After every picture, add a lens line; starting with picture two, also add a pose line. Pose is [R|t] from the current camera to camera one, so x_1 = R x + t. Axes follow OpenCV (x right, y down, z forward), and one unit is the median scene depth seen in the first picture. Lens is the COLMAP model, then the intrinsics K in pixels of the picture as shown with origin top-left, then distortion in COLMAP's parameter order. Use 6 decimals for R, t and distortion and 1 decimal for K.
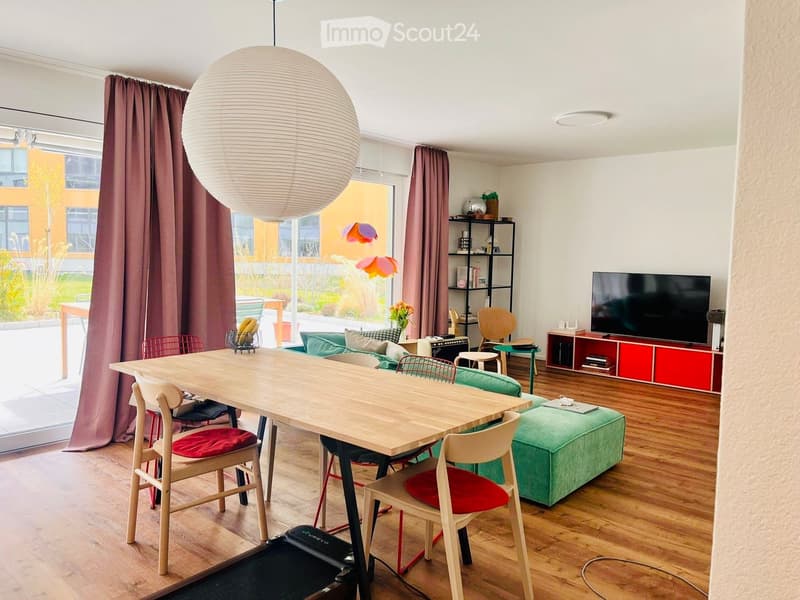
lens RADIAL K [[567.4, 0, 400.0], [0, 567.4, 300.0], [0, 0, 1]] dist [0.002432, 0.000176]
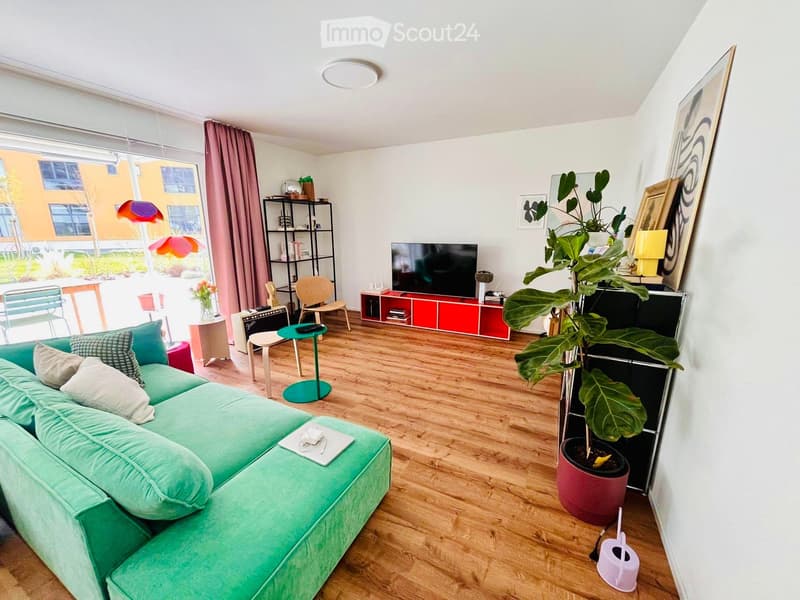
lens RADIAL K [[321.5, 0, 397.7], [0, 321.5, 304.6], [0, 0, 1]] dist [-0.003354, -0.000299]
pose [[0.961155, -0.086280, 0.262177, 0.157887], [0.045831, 0.986589, 0.156659, -0.026392], [-0.272177, -0.138558, 0.952219, 0.309680]]
